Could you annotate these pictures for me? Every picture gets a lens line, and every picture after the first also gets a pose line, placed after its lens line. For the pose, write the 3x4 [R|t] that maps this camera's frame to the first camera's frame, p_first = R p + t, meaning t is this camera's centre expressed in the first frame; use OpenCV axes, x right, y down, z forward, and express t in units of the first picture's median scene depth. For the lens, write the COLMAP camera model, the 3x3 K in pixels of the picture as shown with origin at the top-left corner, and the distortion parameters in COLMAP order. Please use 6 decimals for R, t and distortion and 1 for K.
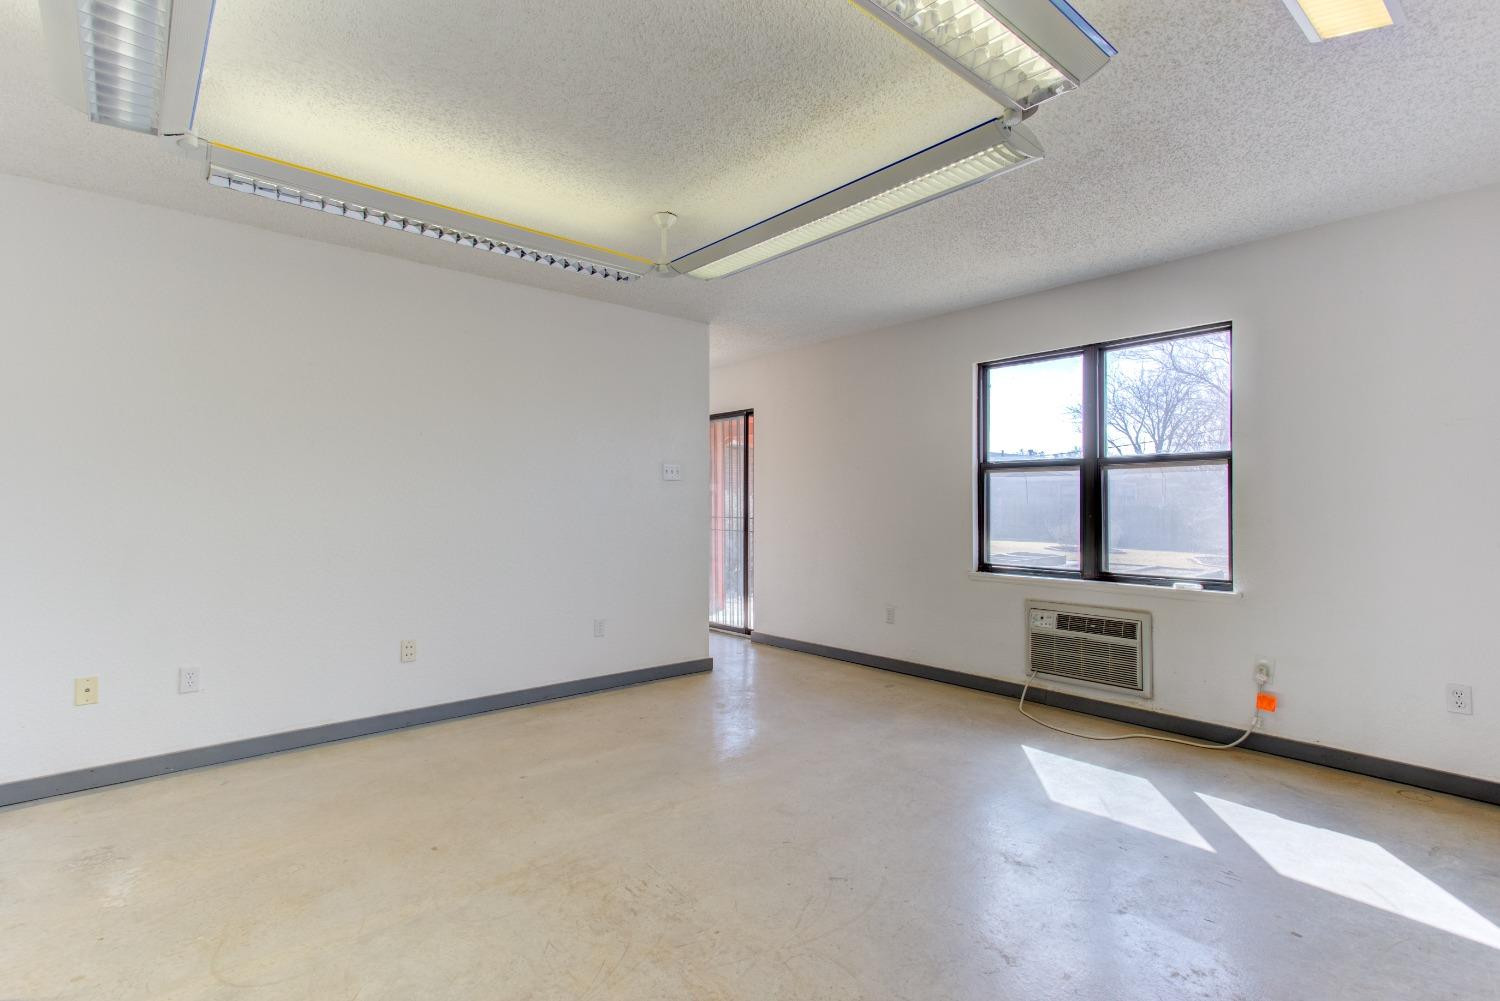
lens RADIAL K [[728.6, 0, 748.5], [0, 728.6, 499.3], [0, 0, 1]] dist [0.011239, 0.002590]
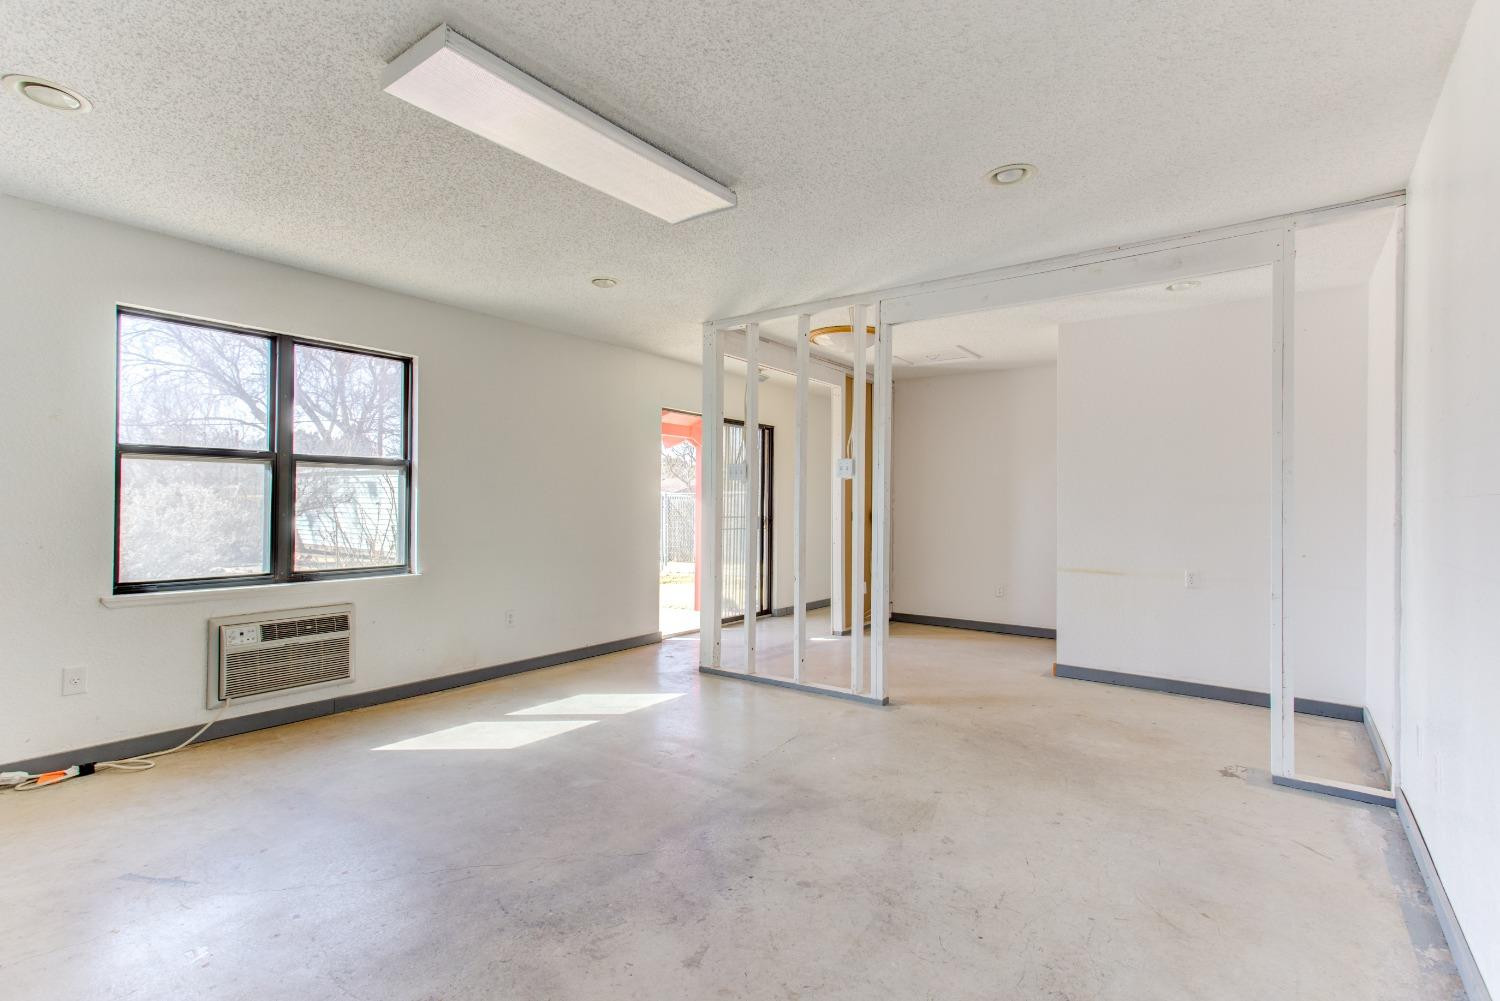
lens RADIAL K [[670.4, 0, 747.7], [0, 670.4, 506.0], [0, 0, 1]] dist [-0.001157, -0.000007]
pose [[-0.245686, 0.002494, 0.969346, -0.520415], [-0.016302, 0.999845, -0.006704, 0.007959], [-0.969212, -0.017450, -0.245607, 0.633951]]
